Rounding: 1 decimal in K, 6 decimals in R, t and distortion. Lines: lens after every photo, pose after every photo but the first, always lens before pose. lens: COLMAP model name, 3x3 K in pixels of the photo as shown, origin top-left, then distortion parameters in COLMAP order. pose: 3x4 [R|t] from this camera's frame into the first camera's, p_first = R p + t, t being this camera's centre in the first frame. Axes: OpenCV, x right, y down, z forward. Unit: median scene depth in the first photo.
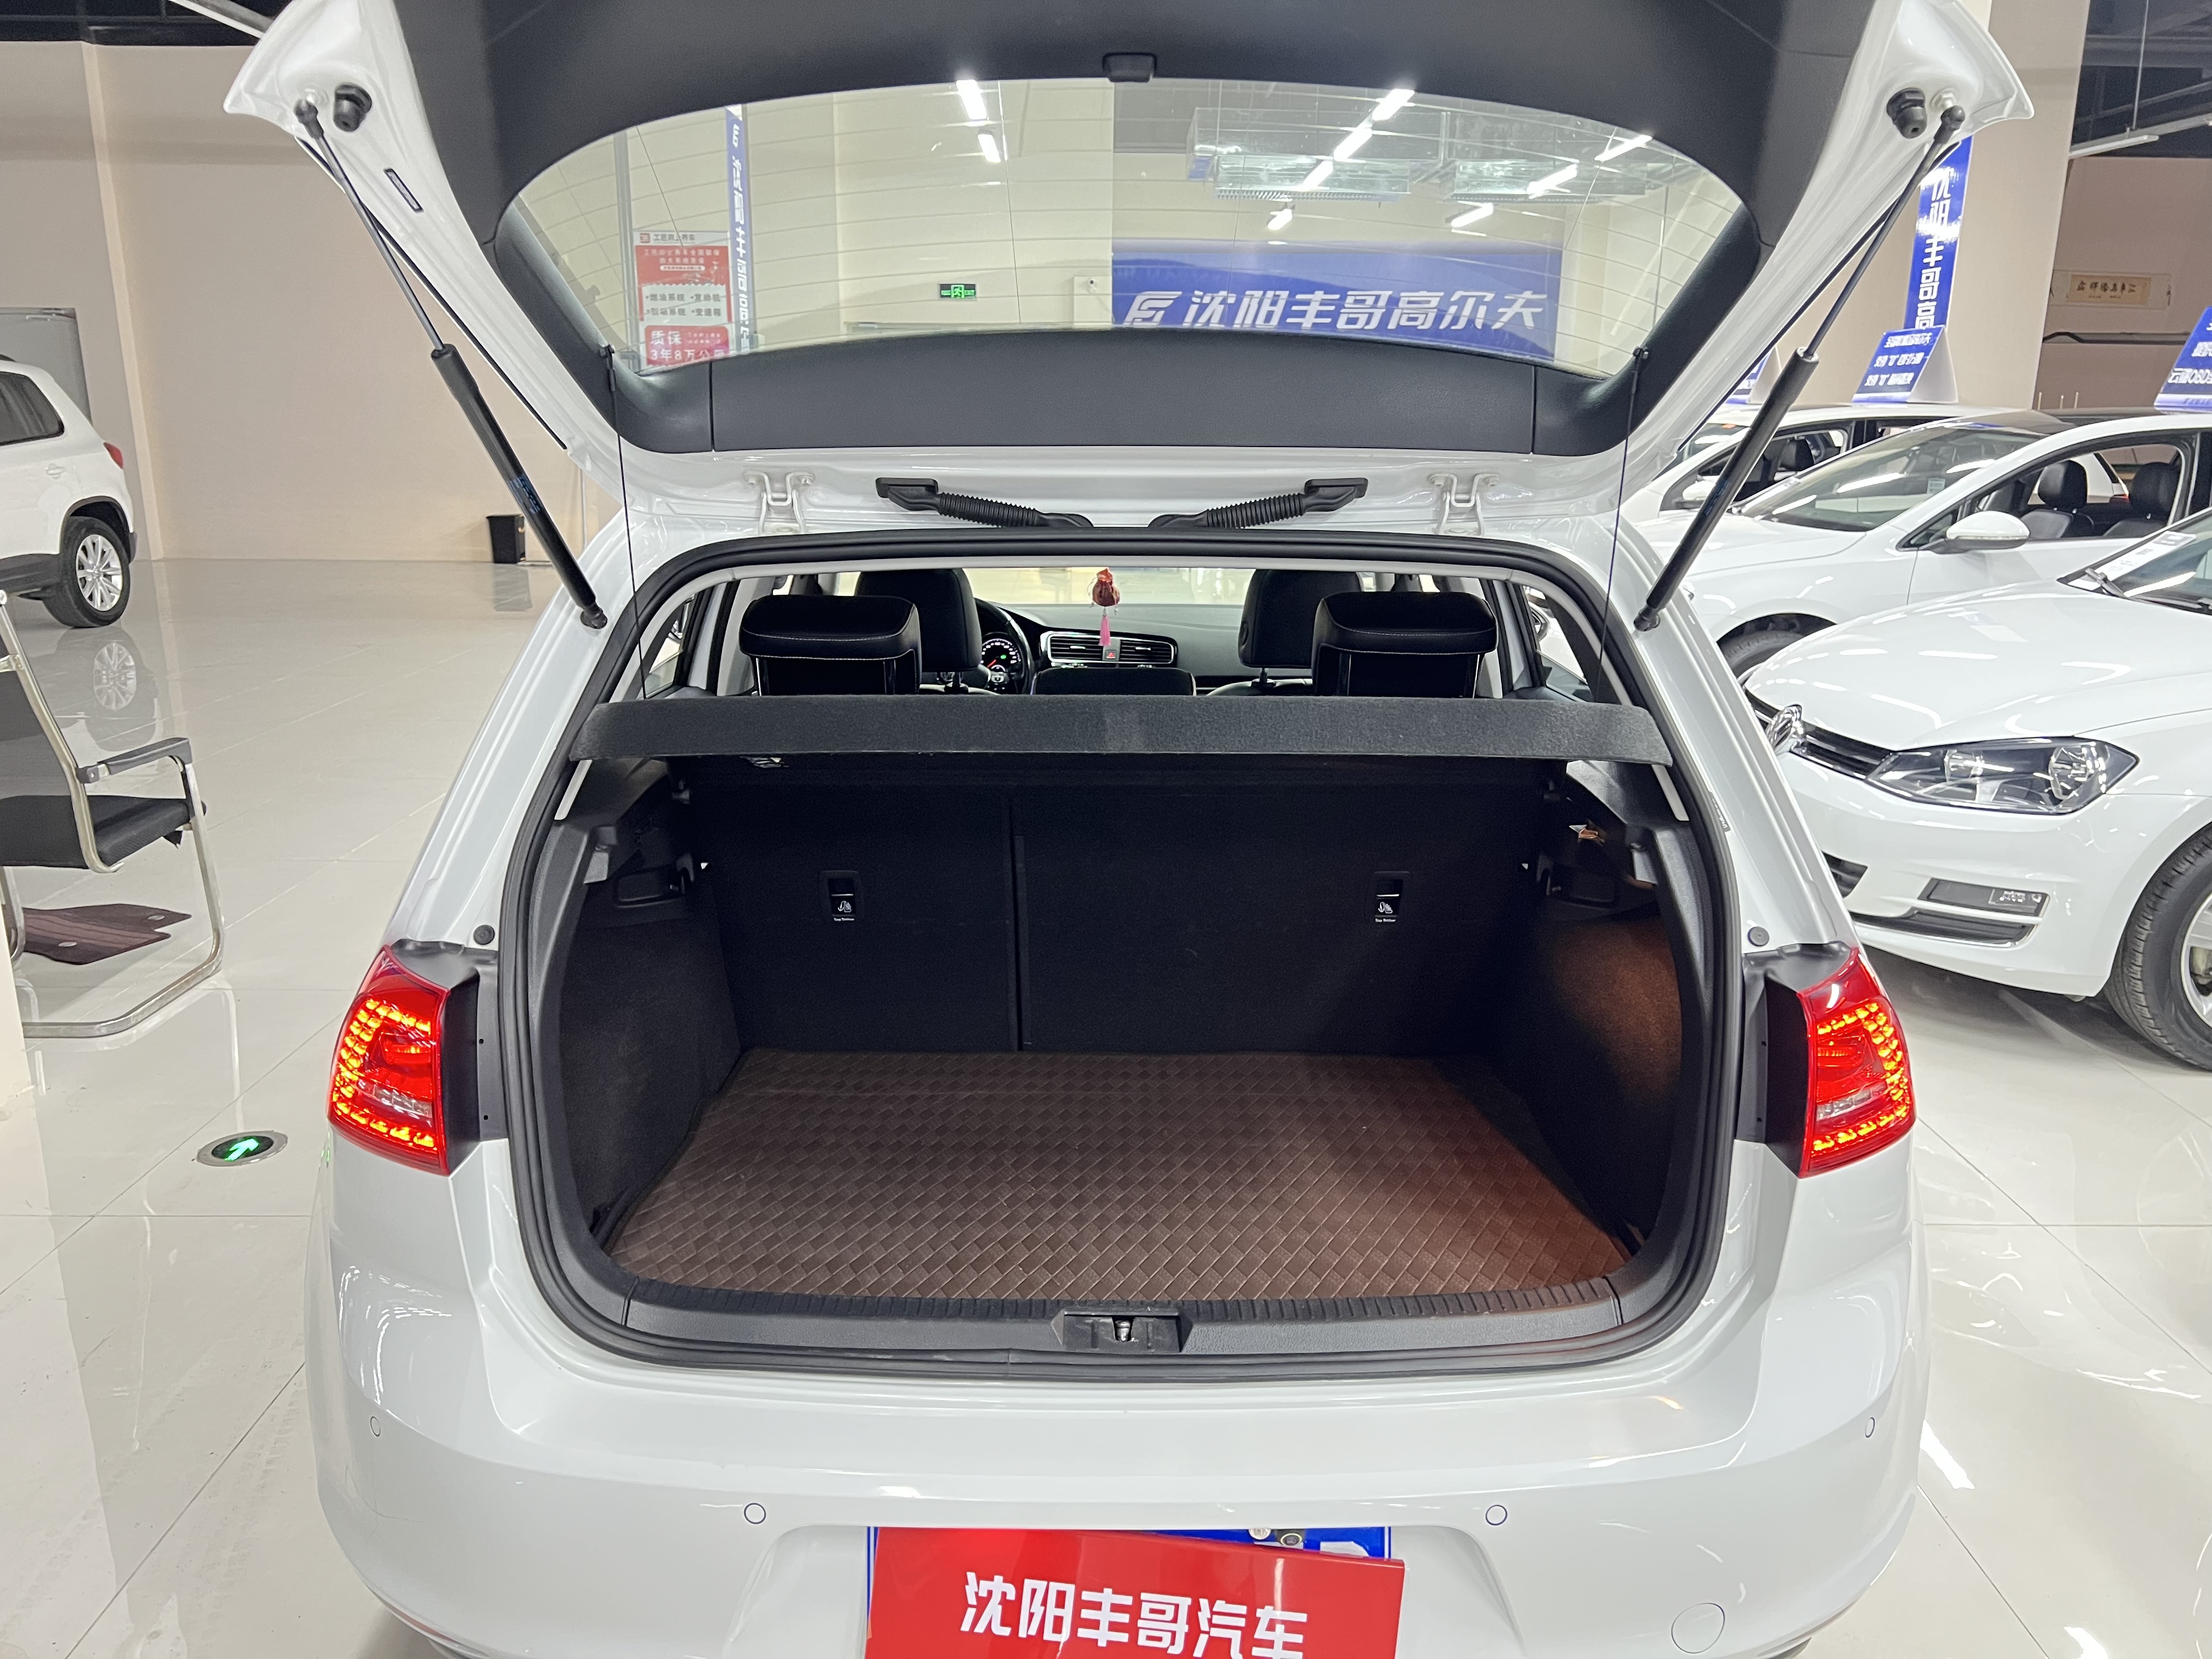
lens RADIAL K [[1610.9, 0, 1109.4], [0, 1610.9, 835.4], [0, 0, 1]] dist [0.076044, -0.090878]
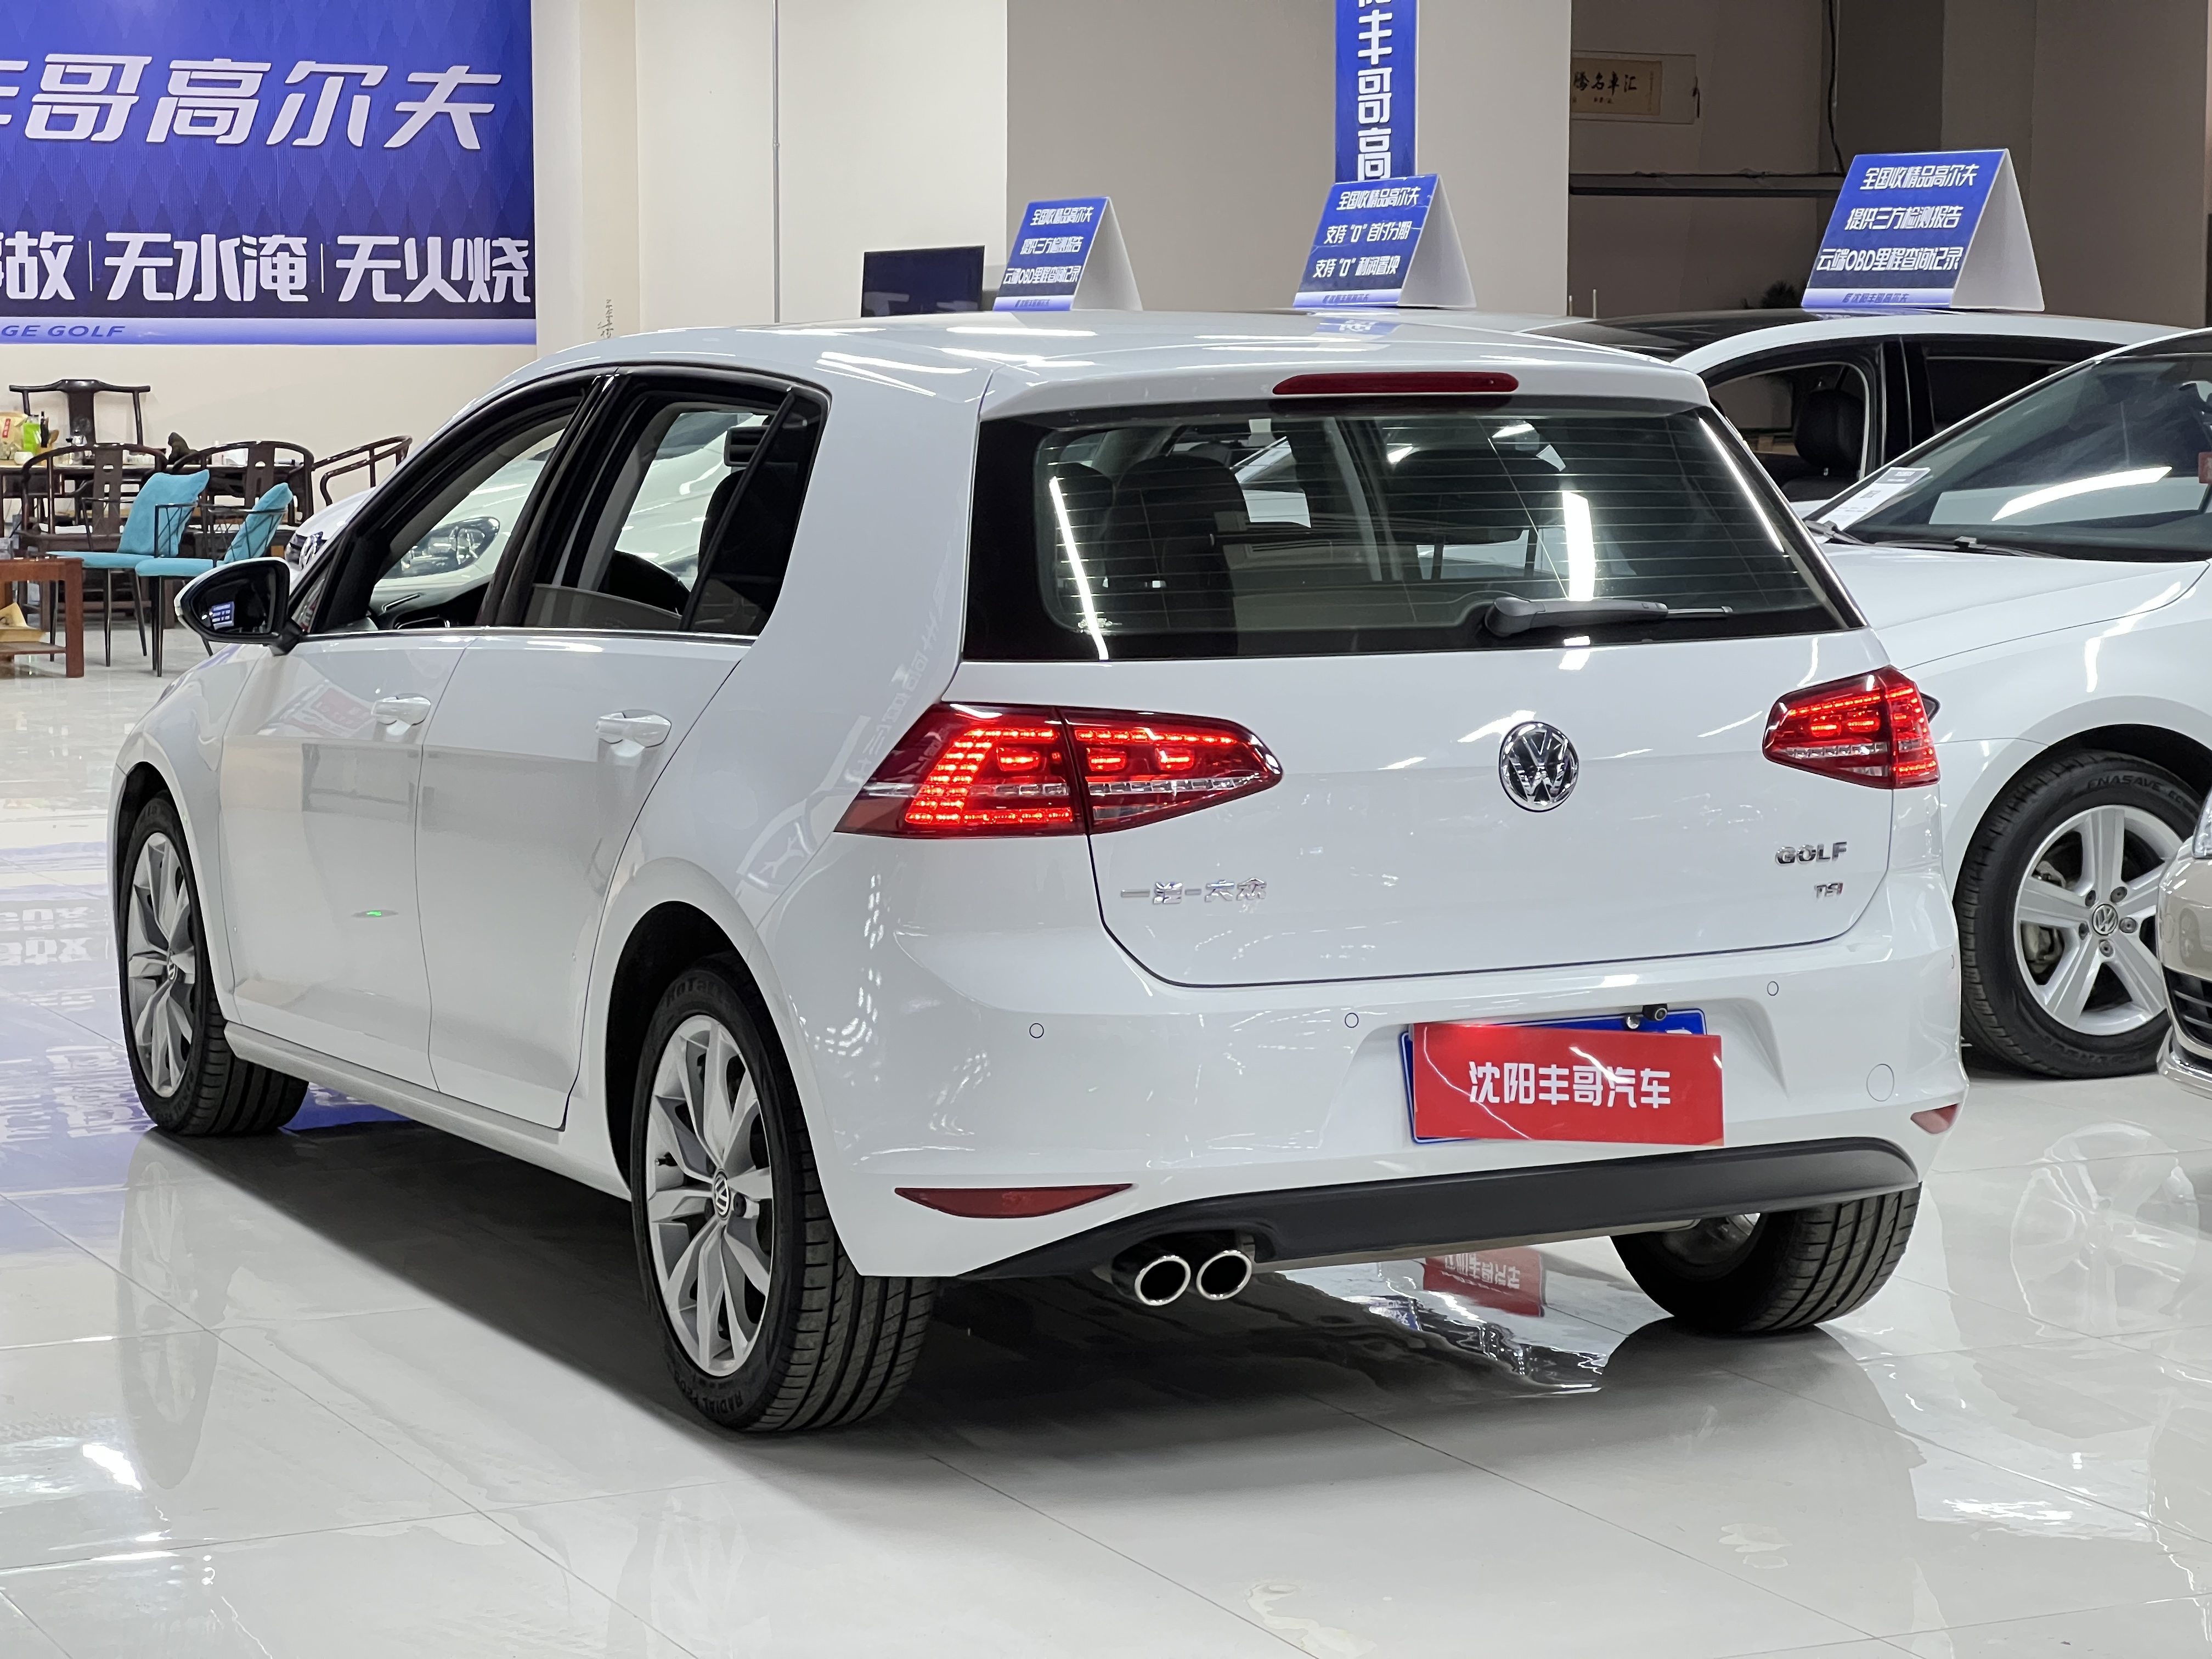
lens RADIAL K [[4893.4, 0, 1106.0], [0, 4893.4, 829.5], [0, 0, 1]] dist [0.236285, -0.407863]
pose [[0.898374, -0.053451, 0.435966, -2.293202], [0.121425, 0.984109, -0.129559, 0.777177], [-0.422113, 0.169330, 0.890588, -2.830010]]
